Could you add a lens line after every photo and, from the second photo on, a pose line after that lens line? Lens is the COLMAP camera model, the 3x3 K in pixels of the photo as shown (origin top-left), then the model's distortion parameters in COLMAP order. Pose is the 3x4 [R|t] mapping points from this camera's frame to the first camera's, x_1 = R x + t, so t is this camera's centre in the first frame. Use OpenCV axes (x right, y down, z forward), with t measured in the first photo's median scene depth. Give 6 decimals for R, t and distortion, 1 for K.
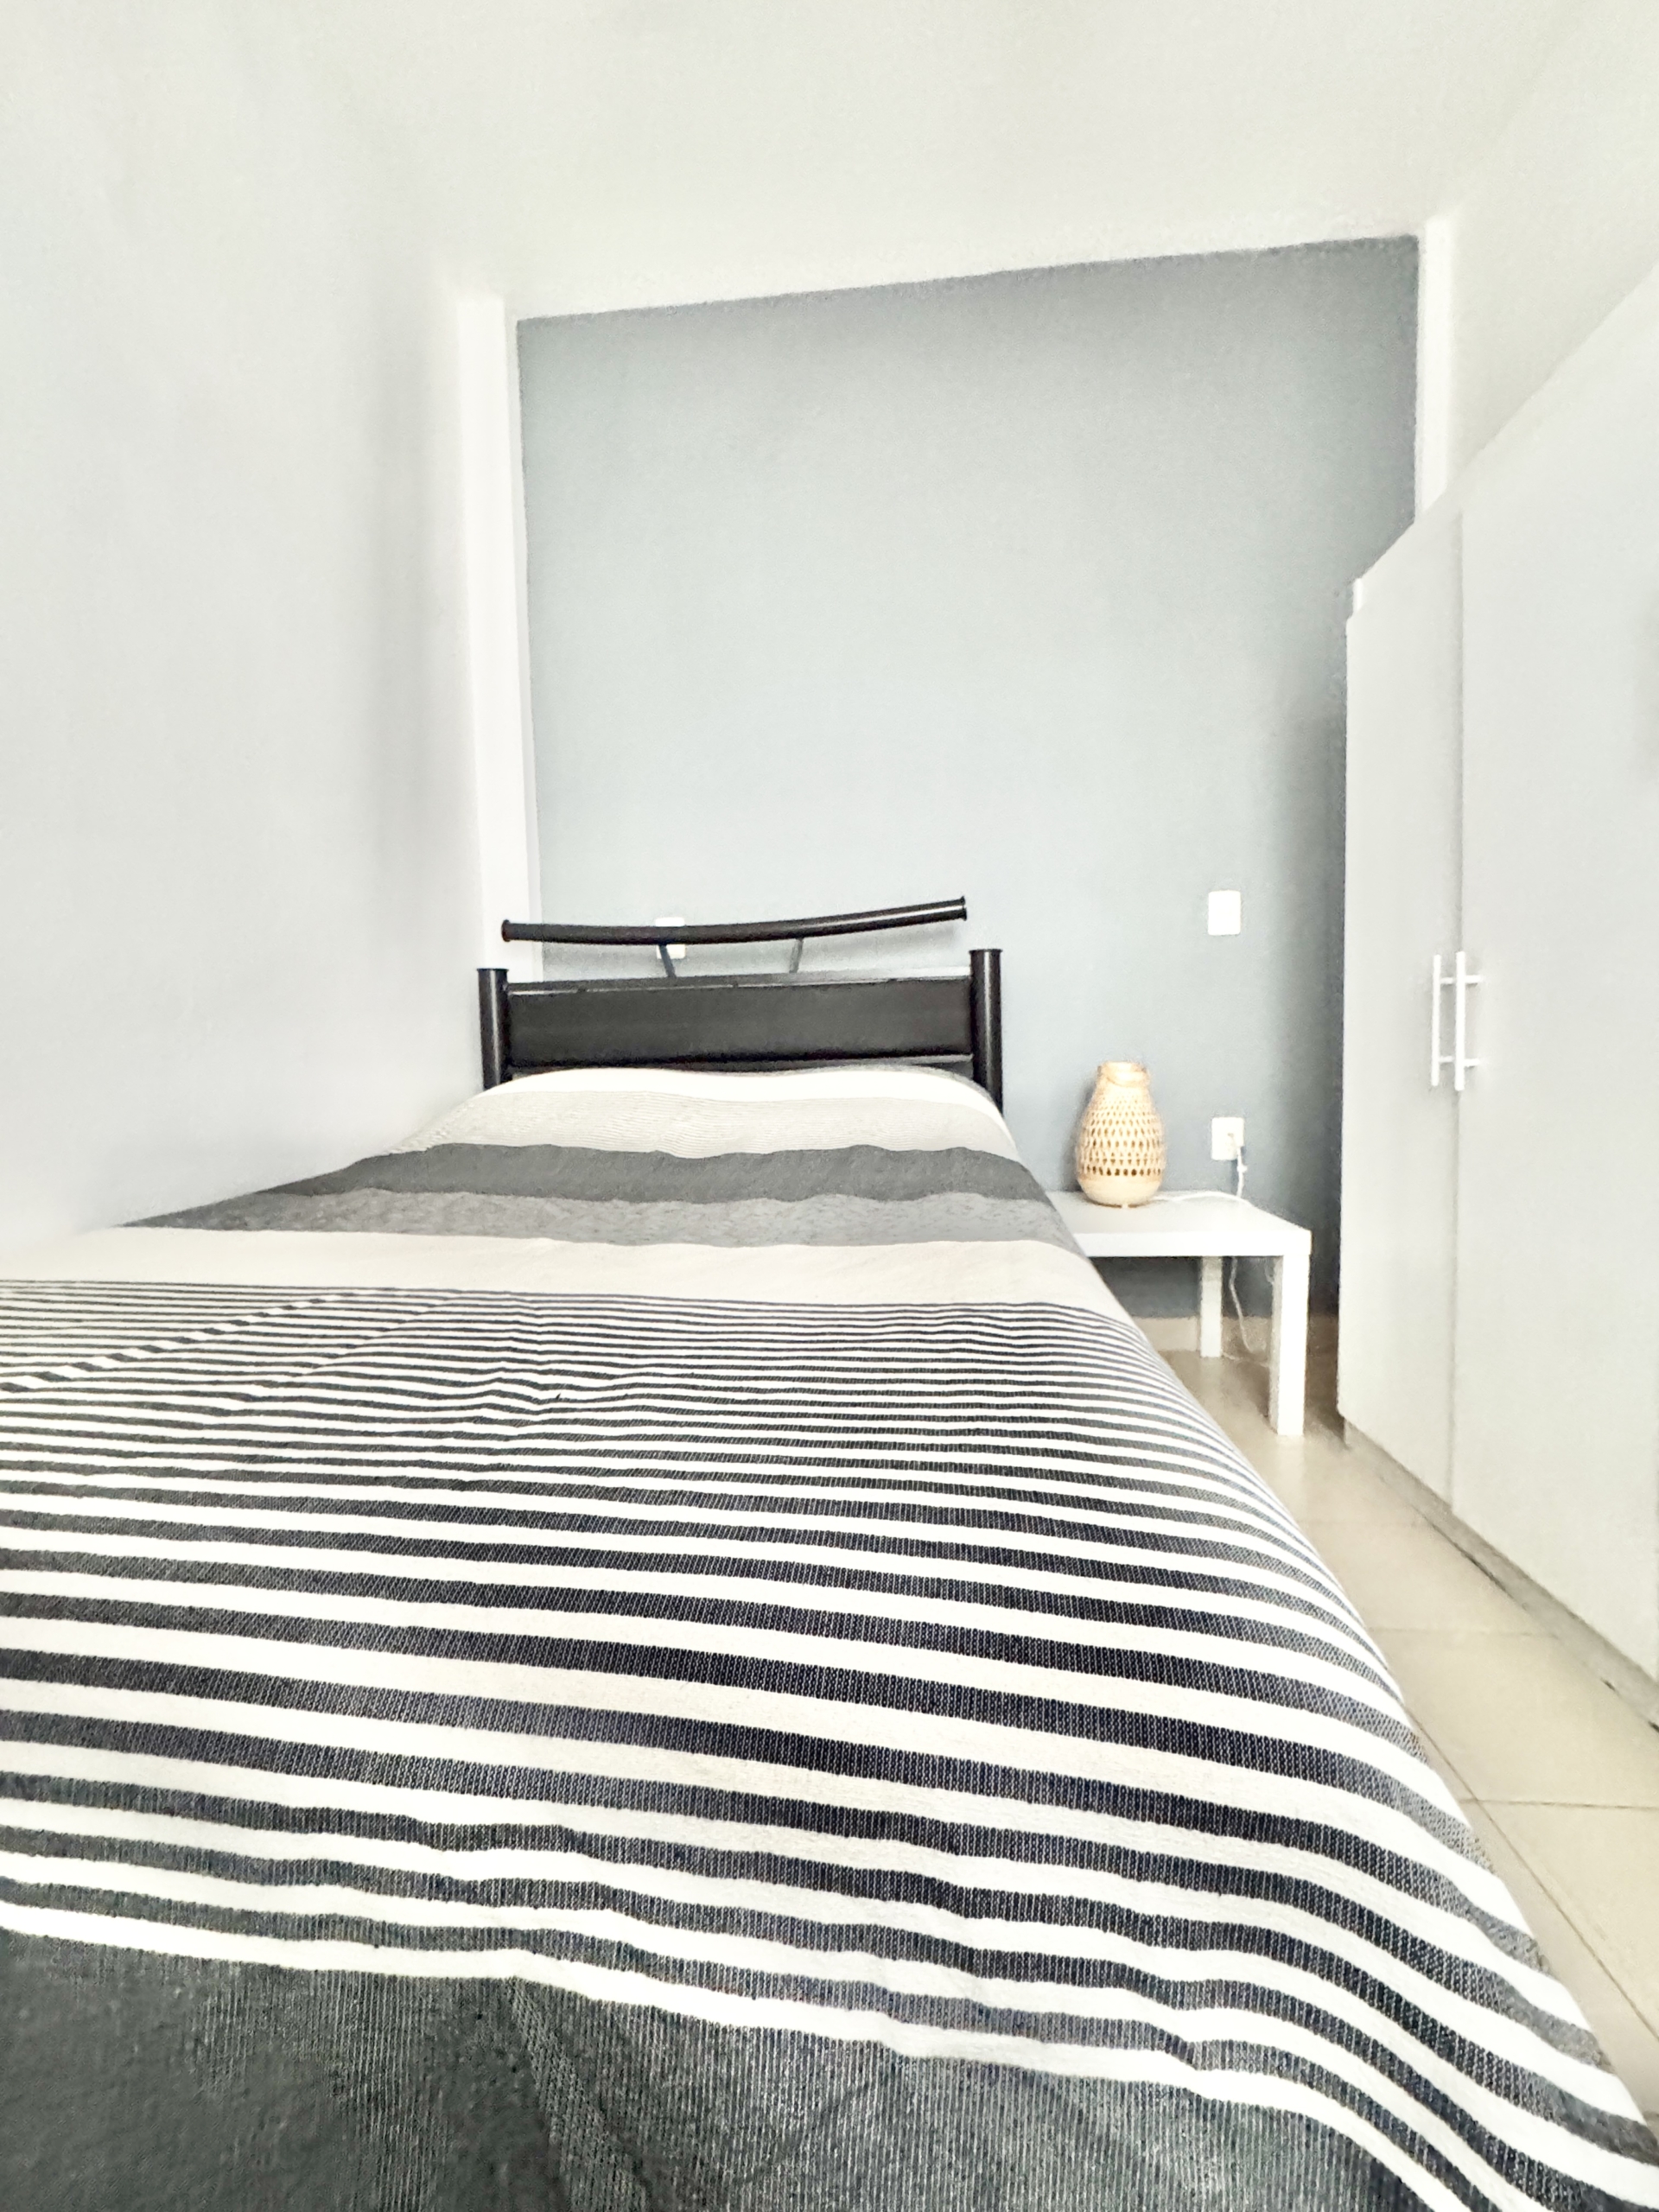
lens RADIAL K [[885.4, 0, 829.3], [0, 885.4, 1104.9], [0, 0, 1]] dist [-0.001948, 0.000711]
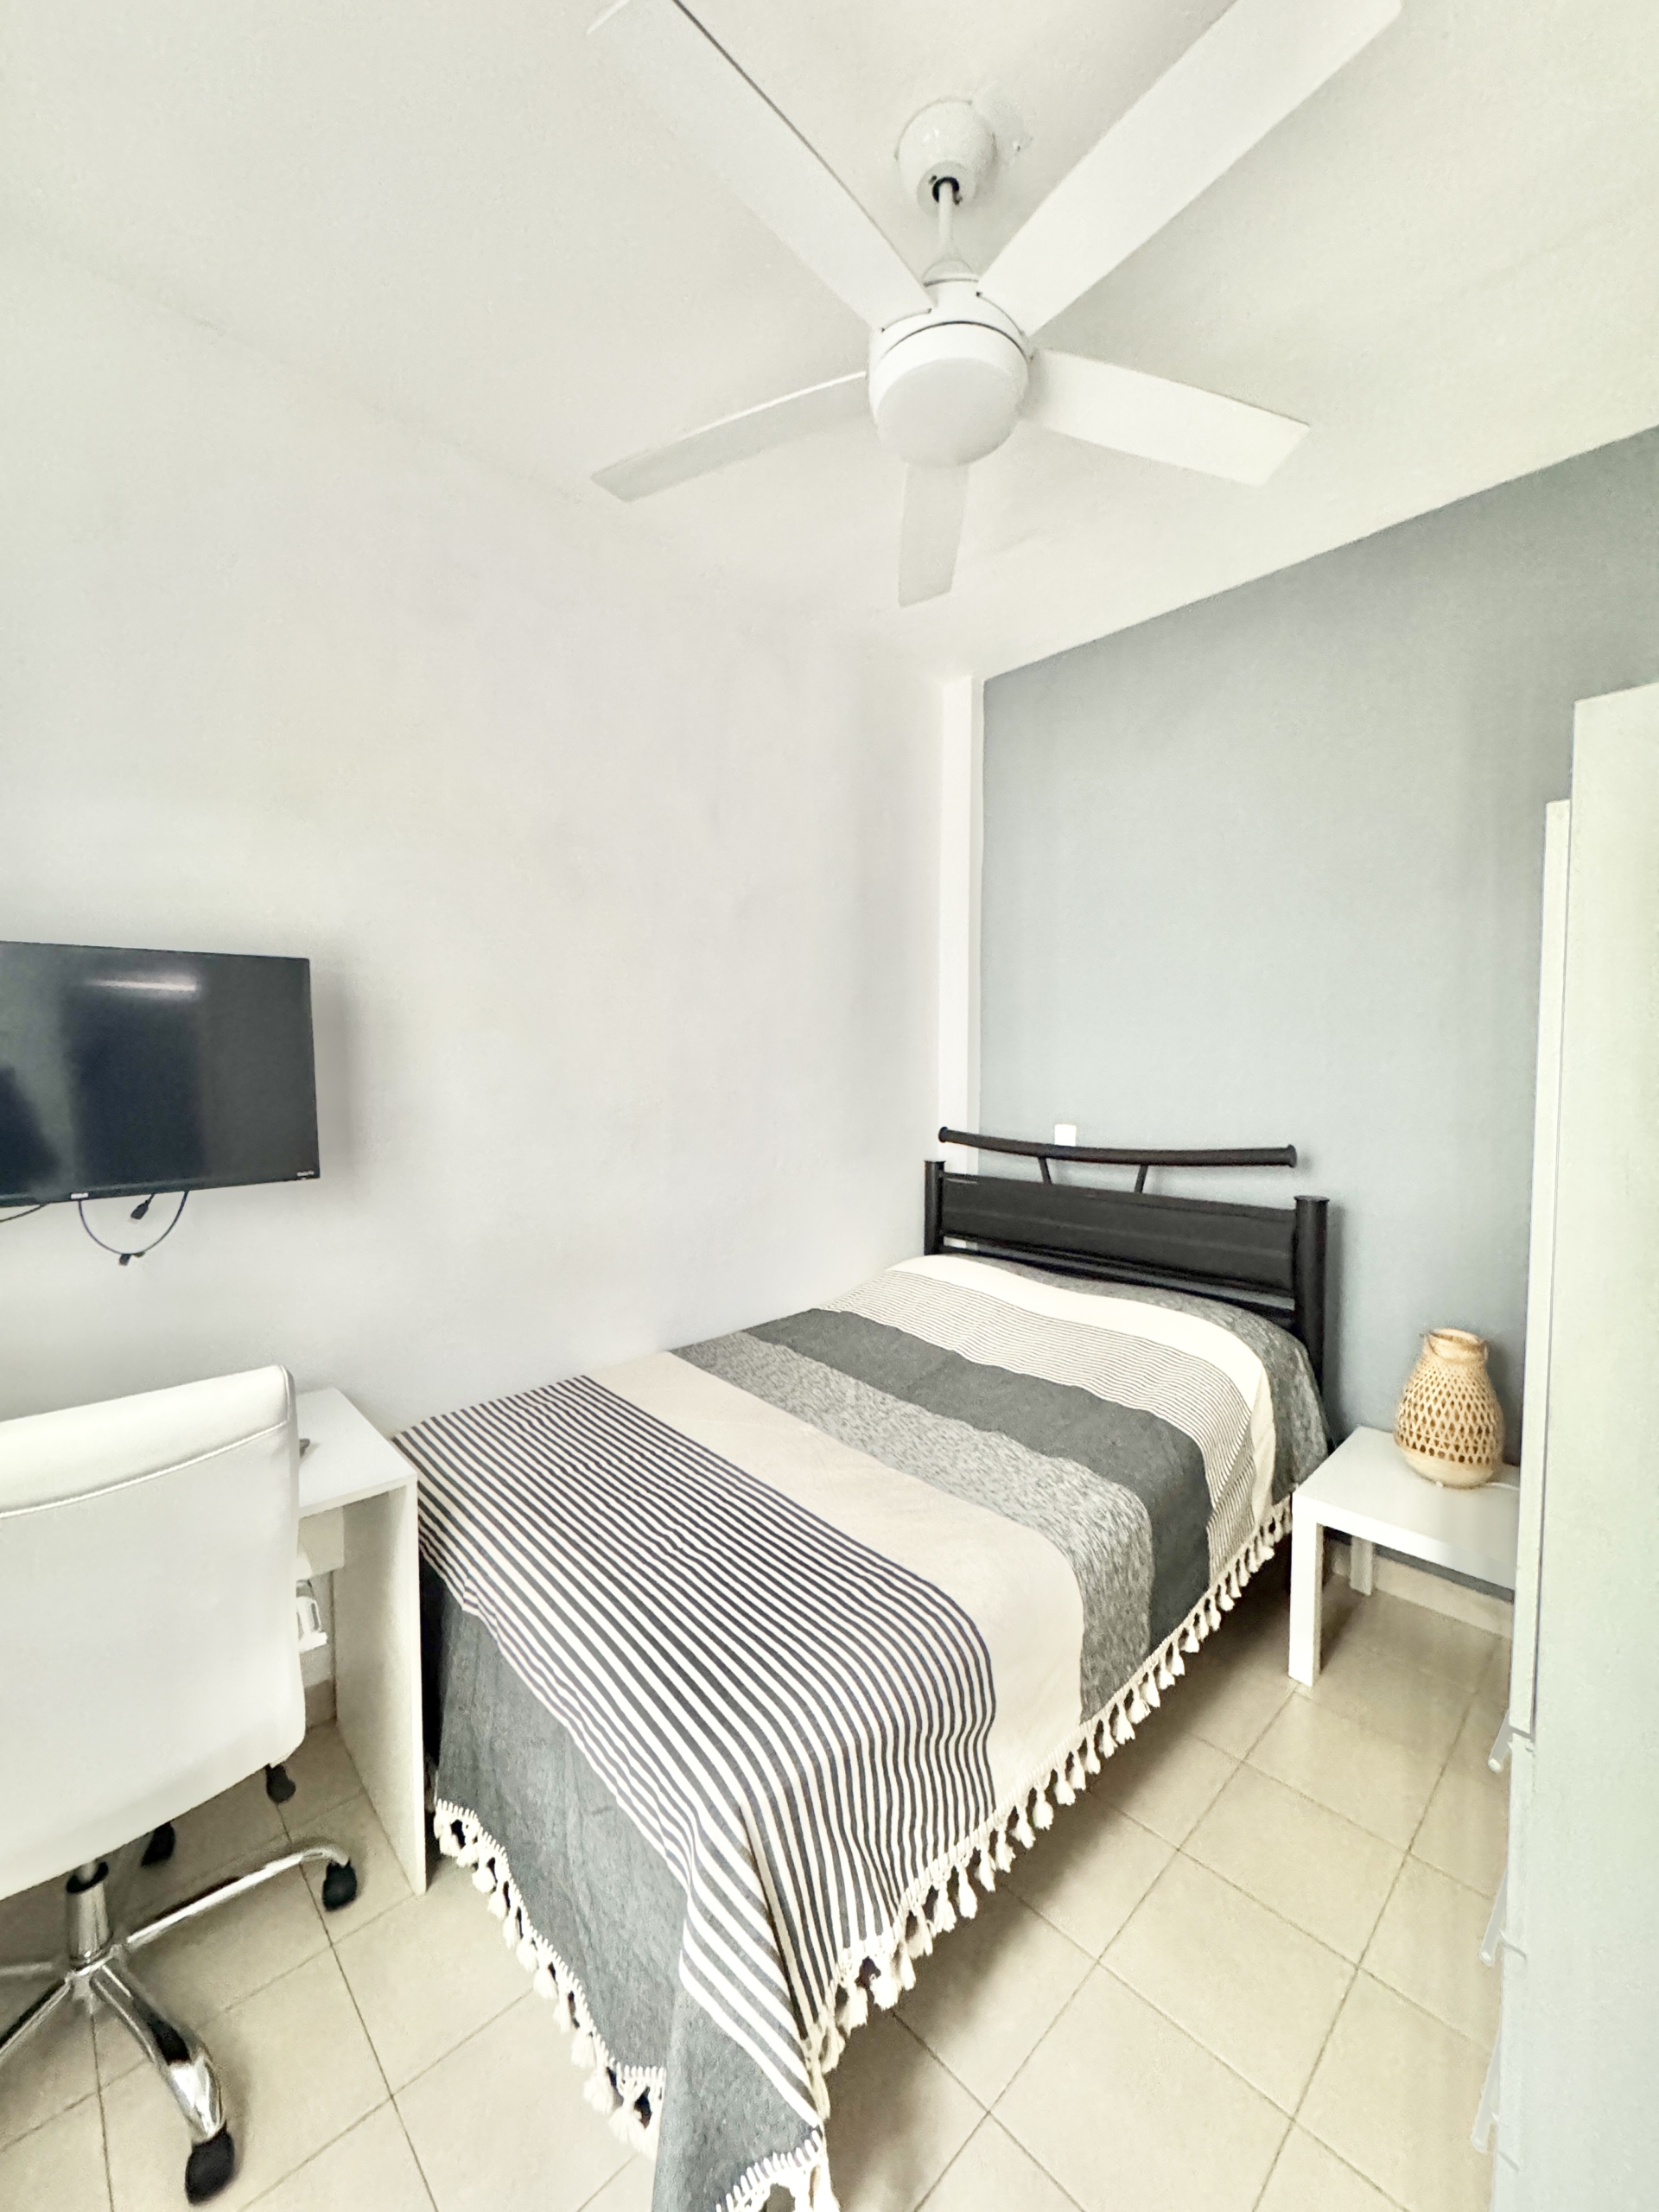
lens RADIAL K [[885.4, 0, 834.6], [0, 885.4, 1107.2], [0, 0, 1]] dist [-0.001948, 0.000711]
pose [[0.750982, 0.059024, -0.657680, 0.439517], [-0.058722, 0.998020, 0.022516, -0.274668], [0.657707, 0.021711, 0.752961, -0.171805]]
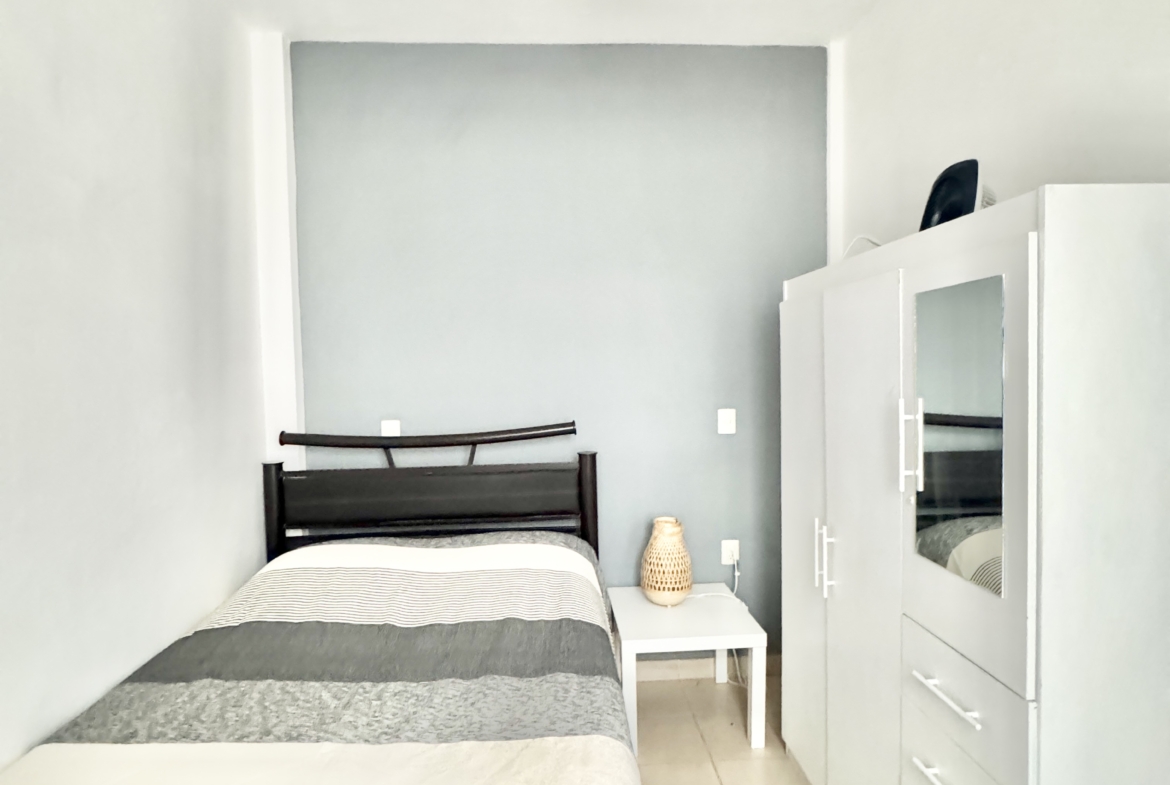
lens RADIAL K [[623.4, 0, 583.3], [0, 623.4, 392.5], [0, 0, 1]] dist [-0.006108, 0.002983]
pose [[0.990653, -0.002246, 0.136390, 0.009517], [0.004544, 0.999853, -0.016540, -0.269710], [-0.136333, 0.017005, 0.990517, -0.160986]]
